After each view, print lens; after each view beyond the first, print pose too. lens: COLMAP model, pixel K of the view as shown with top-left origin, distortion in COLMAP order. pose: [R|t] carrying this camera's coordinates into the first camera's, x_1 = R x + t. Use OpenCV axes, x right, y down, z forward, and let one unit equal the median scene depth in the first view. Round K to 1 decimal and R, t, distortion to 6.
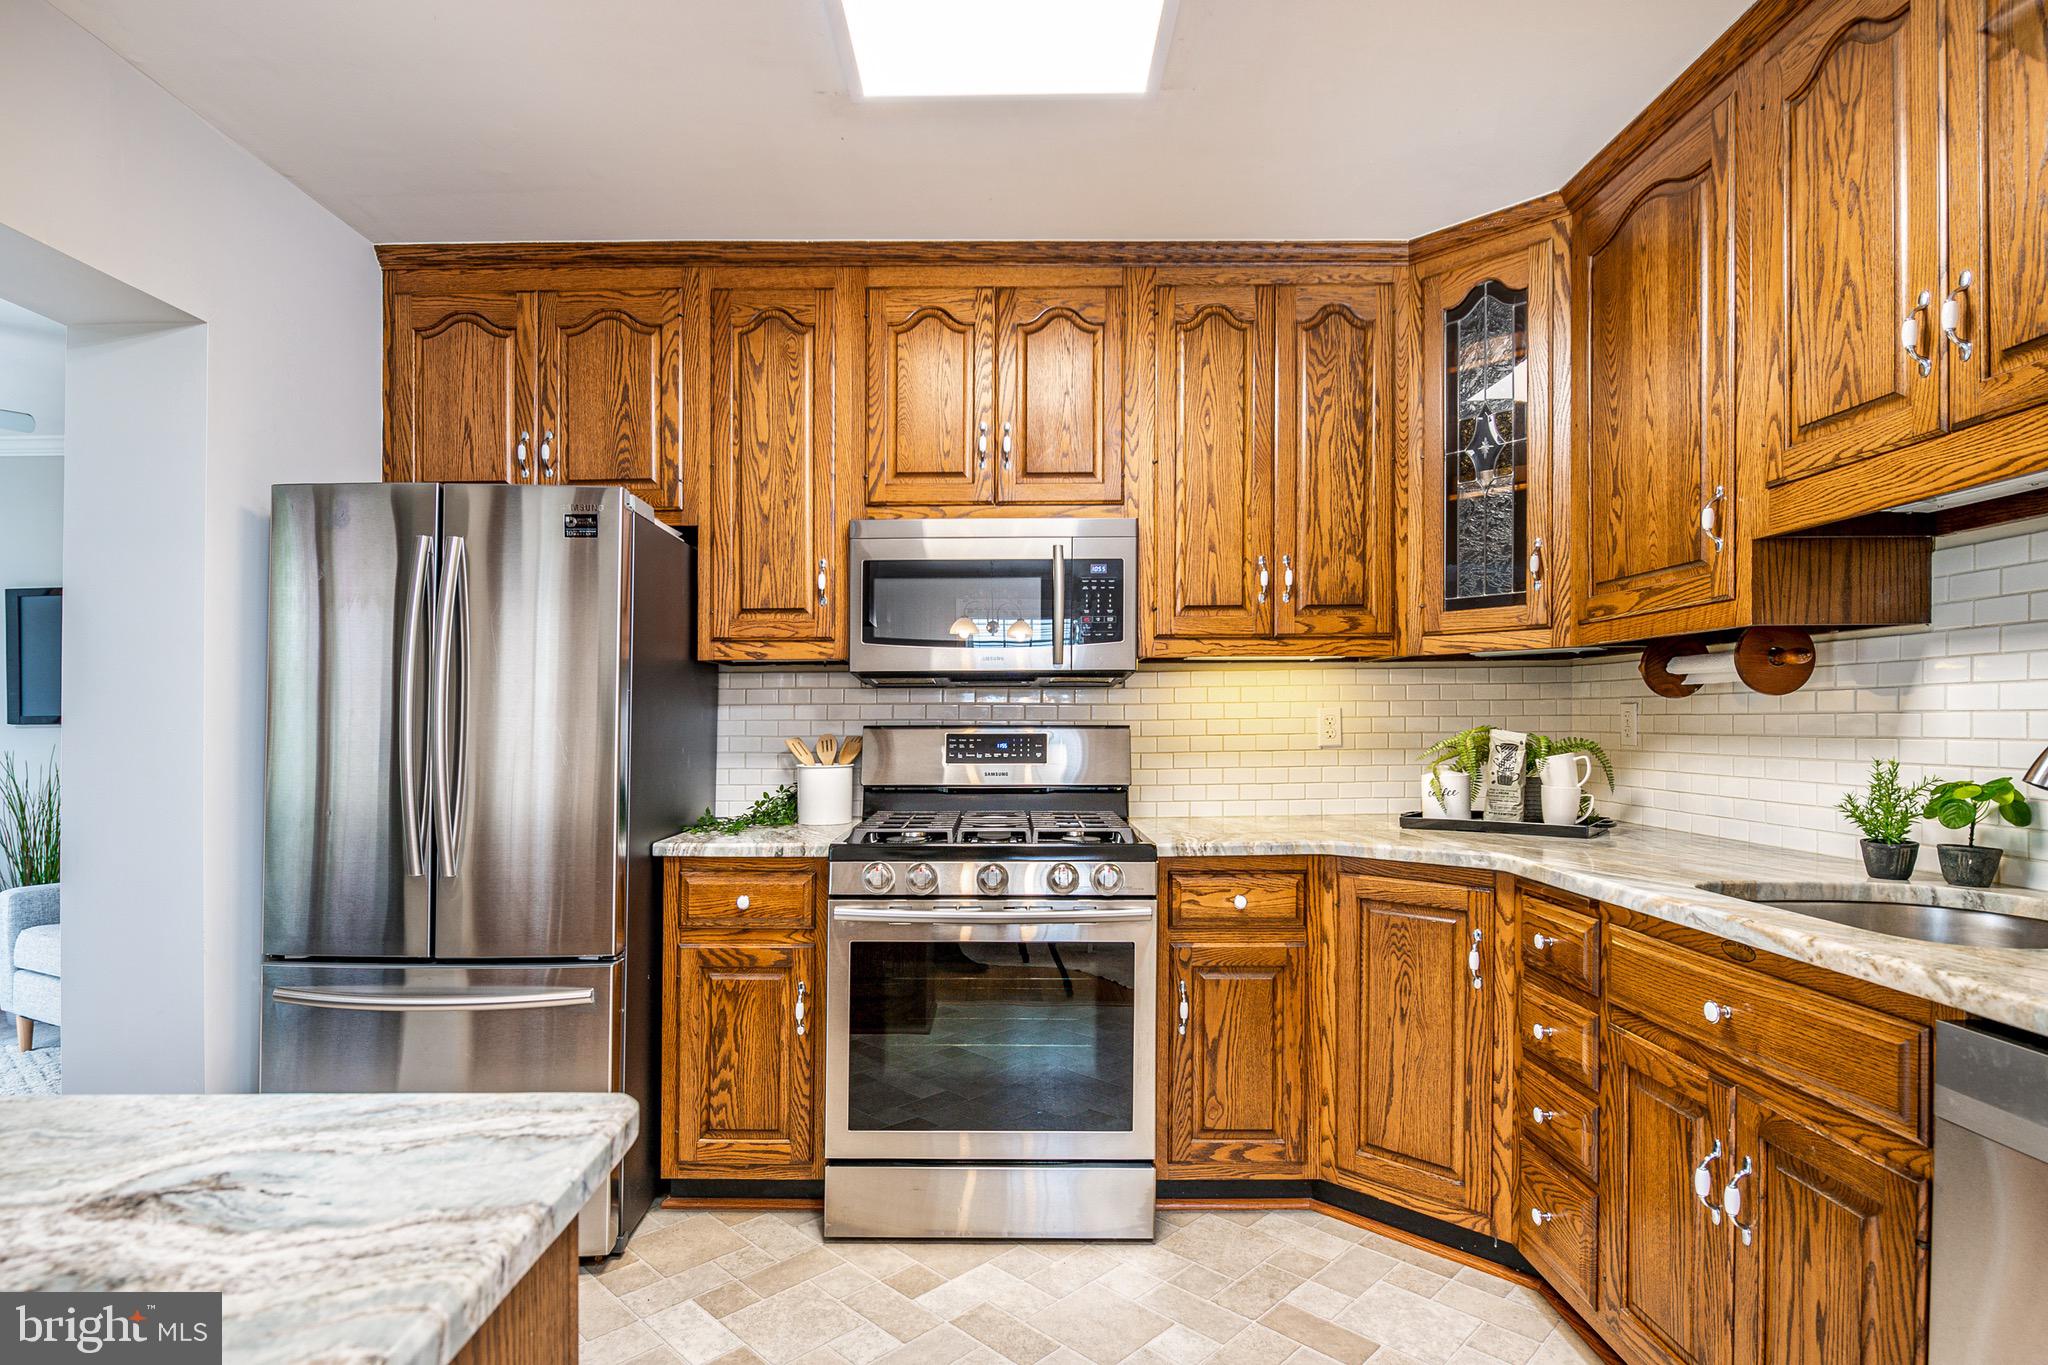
lens RADIAL K [[1007.6, 0, 997.6], [0, 1007.6, 717.1], [0, 0, 1]] dist [-0.002229, 0.001191]
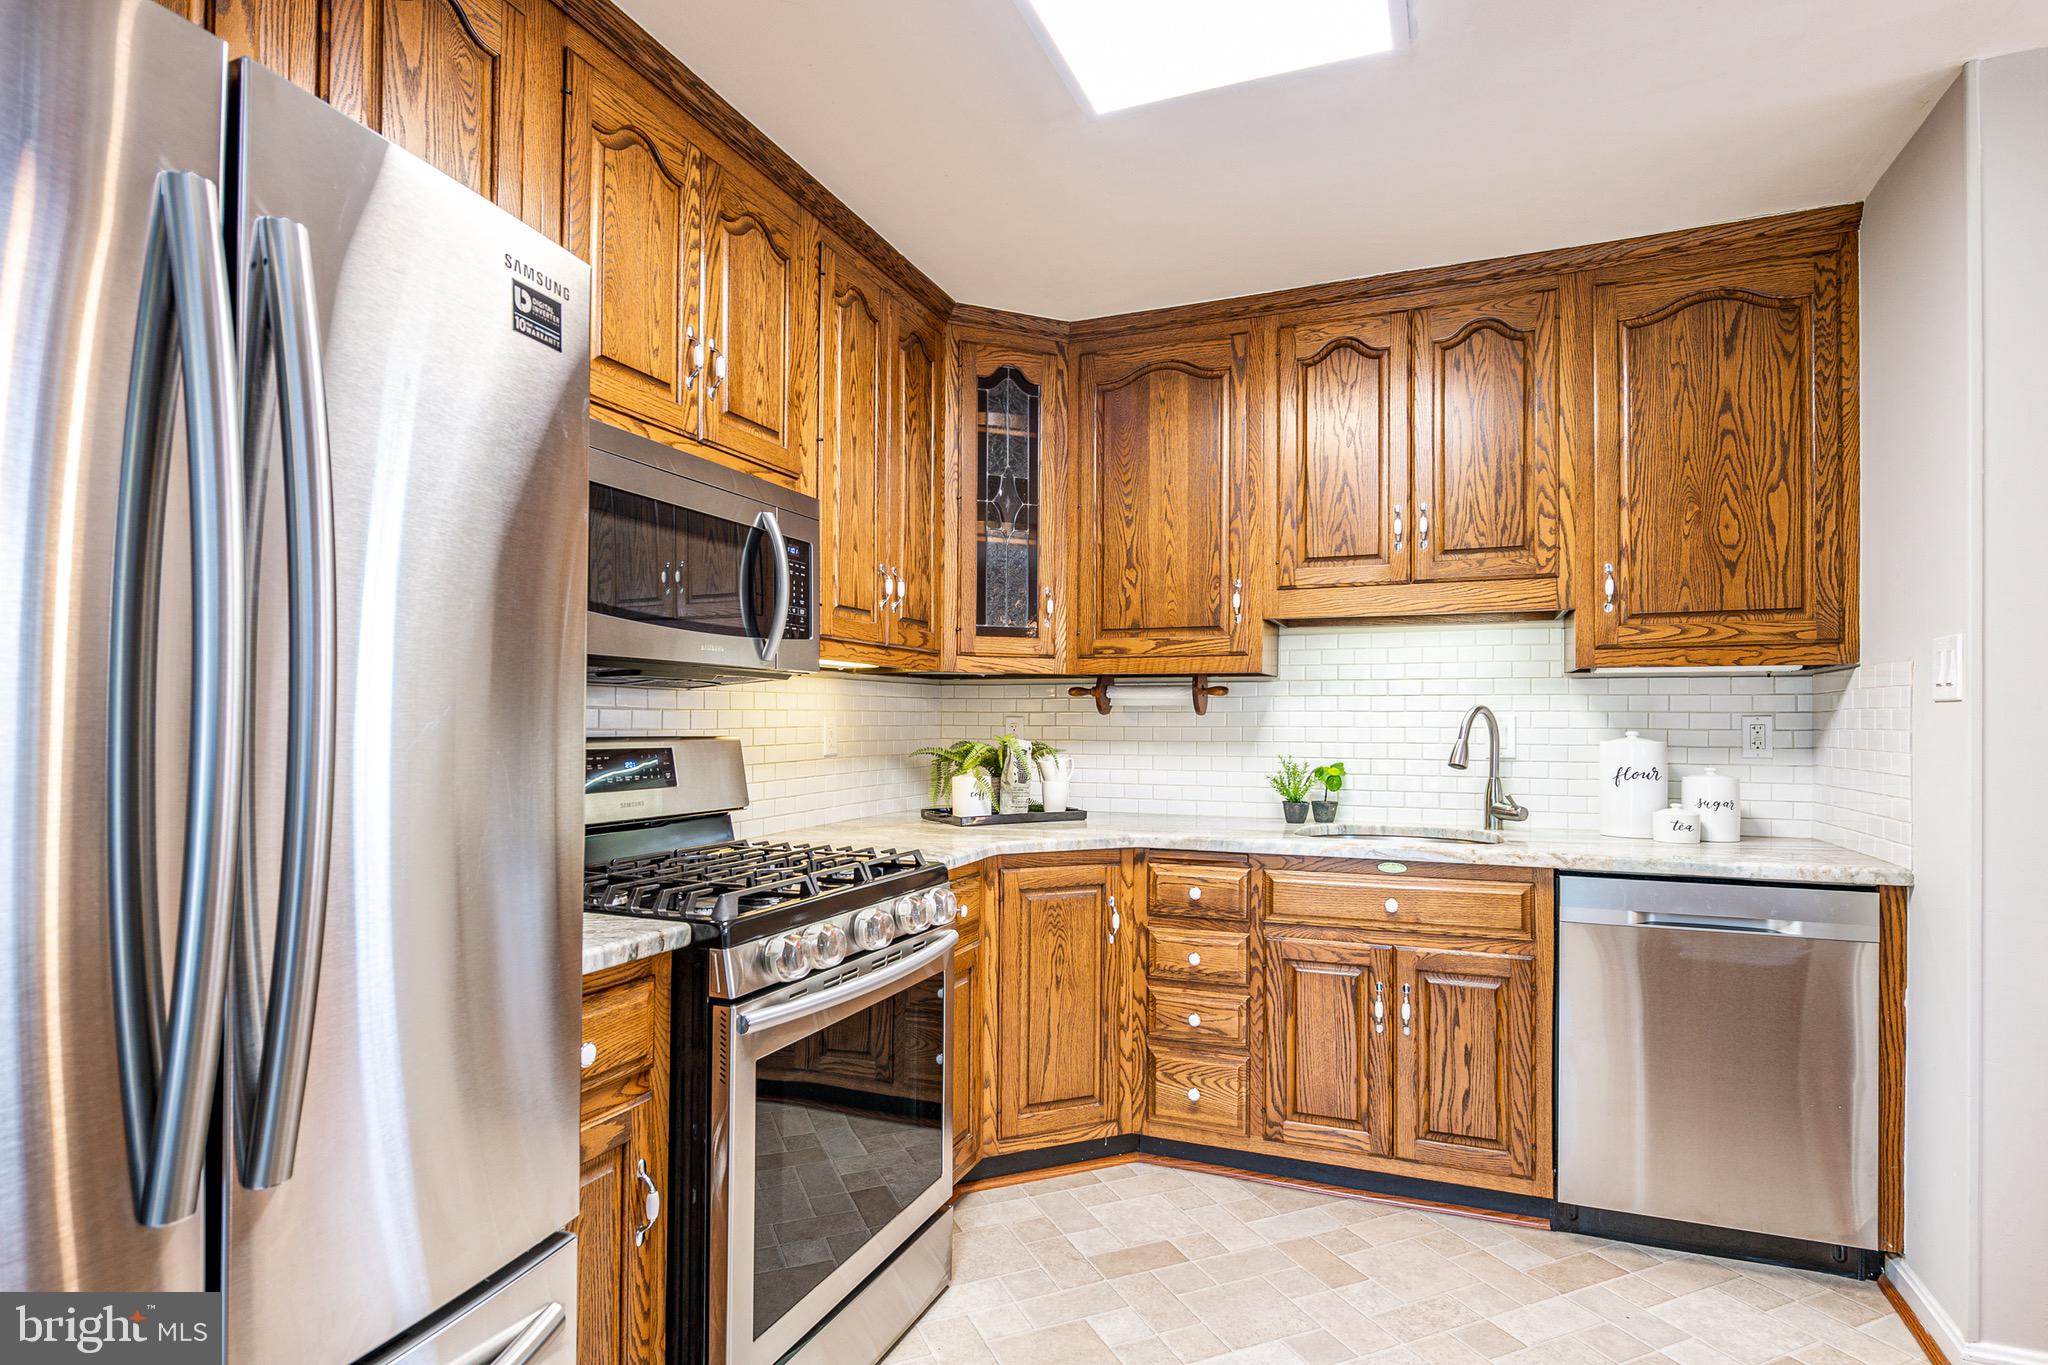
lens RADIAL K [[1007.6, 0, 1019.8], [0, 1007.6, 732.2], [0, 0, 1]] dist [-0.002229, 0.001191]
pose [[0.406393, -0.003027, 0.913693, -0.660827], [-0.008265, 0.999941, 0.006989, -0.003449], [-0.913661, -0.010392, 0.406344, 0.537424]]
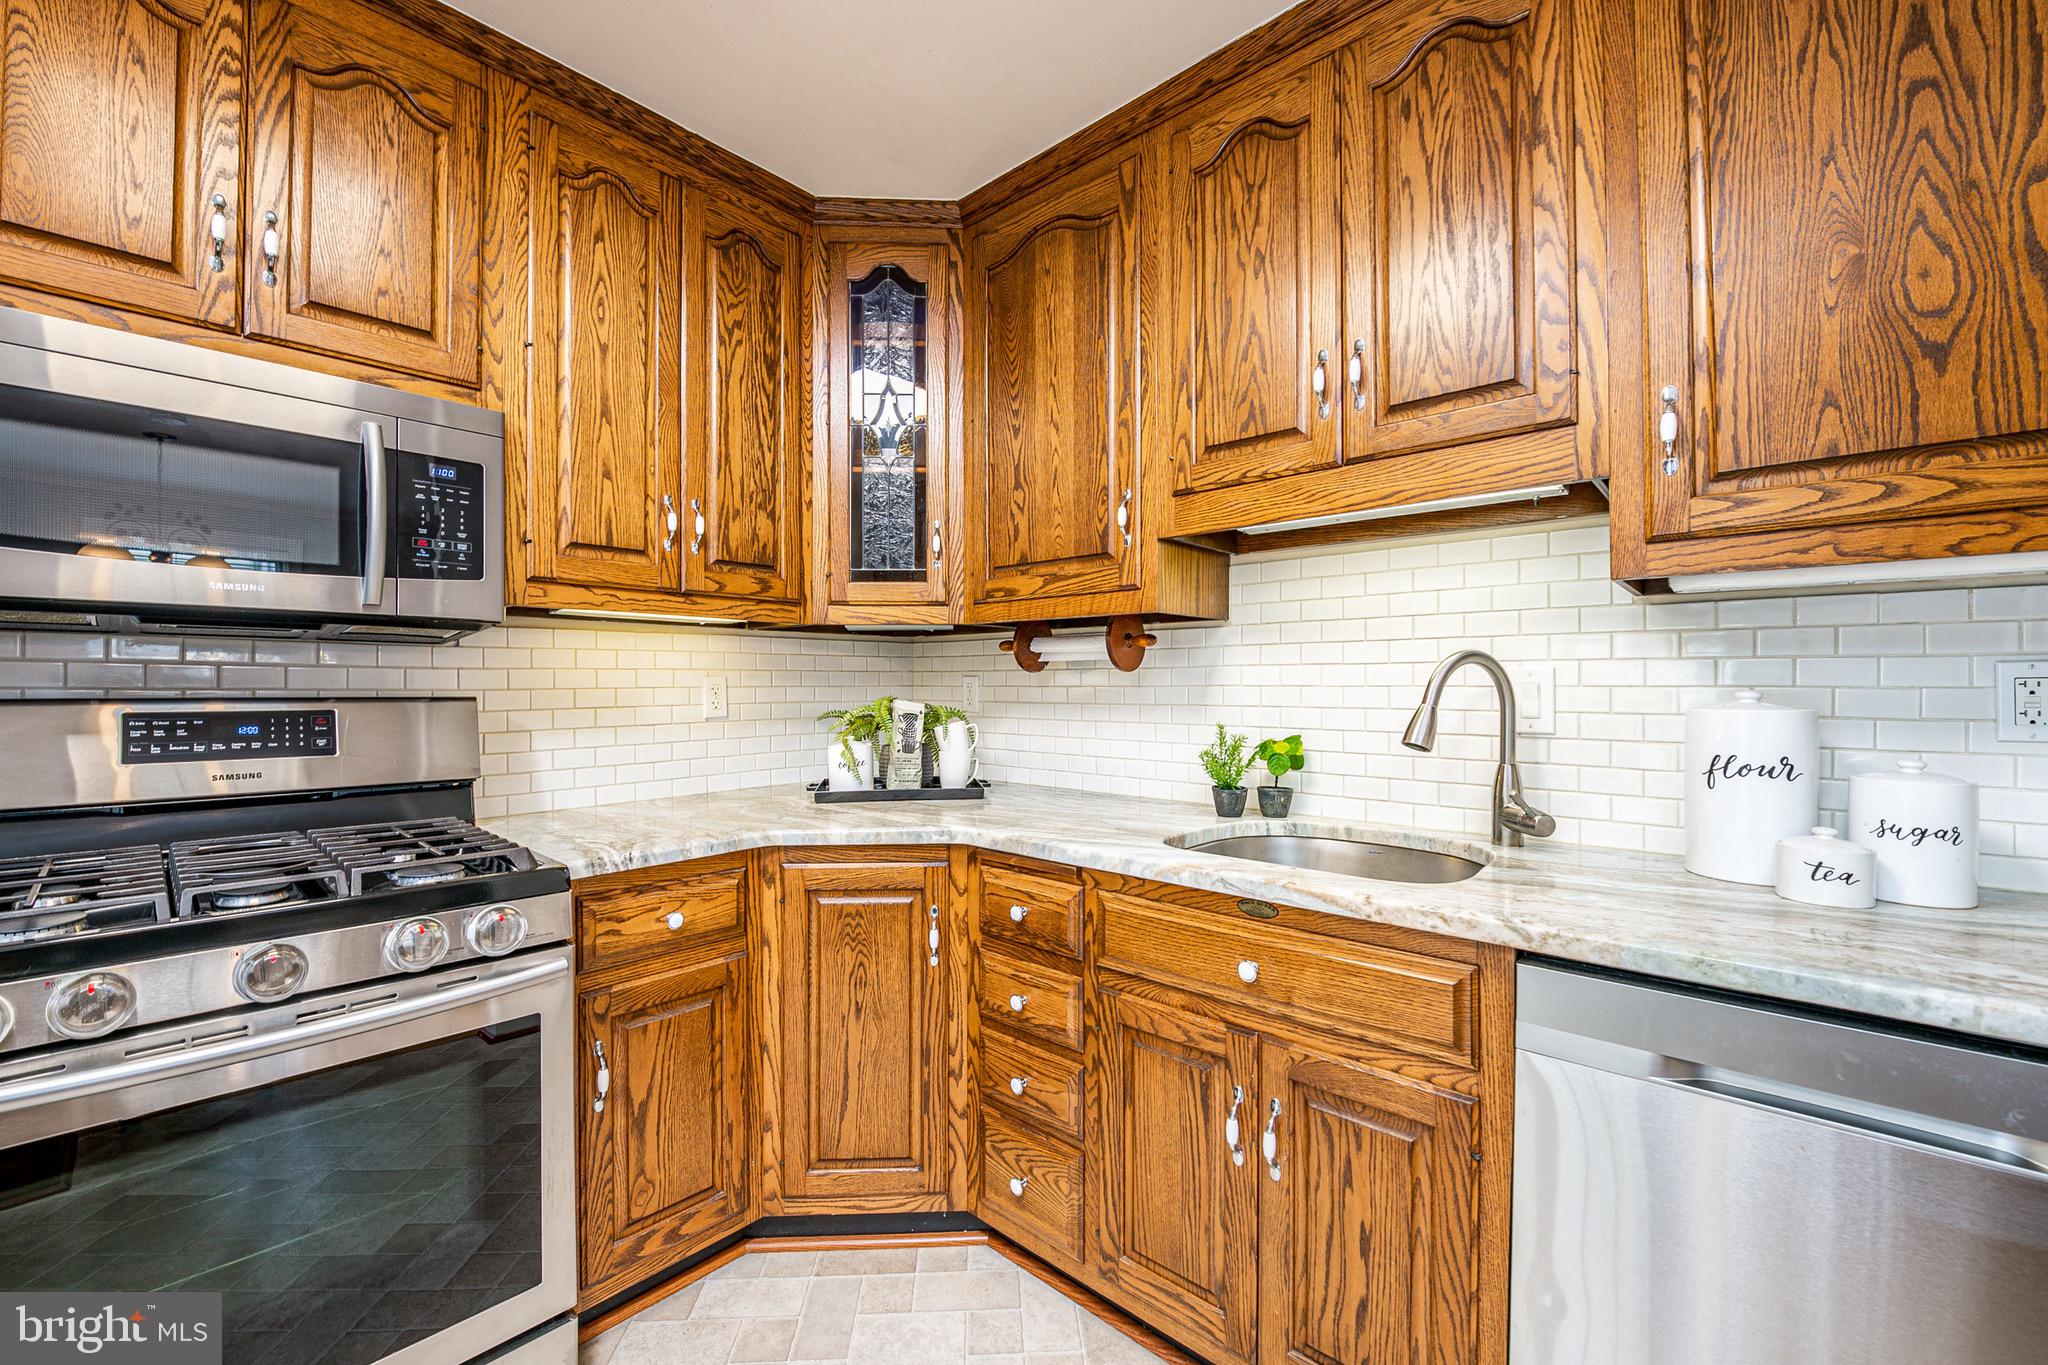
lens RADIAL K [[826.2, 0, 1010.9], [0, 826.2, 693.8], [0, 0, 1]] dist [-0.011505, -0.002124]
pose [[0.676810, -0.002925, 0.736152, -0.057037], [-0.005979, 0.999937, 0.009471, -0.002780], [-0.736133, -0.010811, 0.676750, 0.364987]]
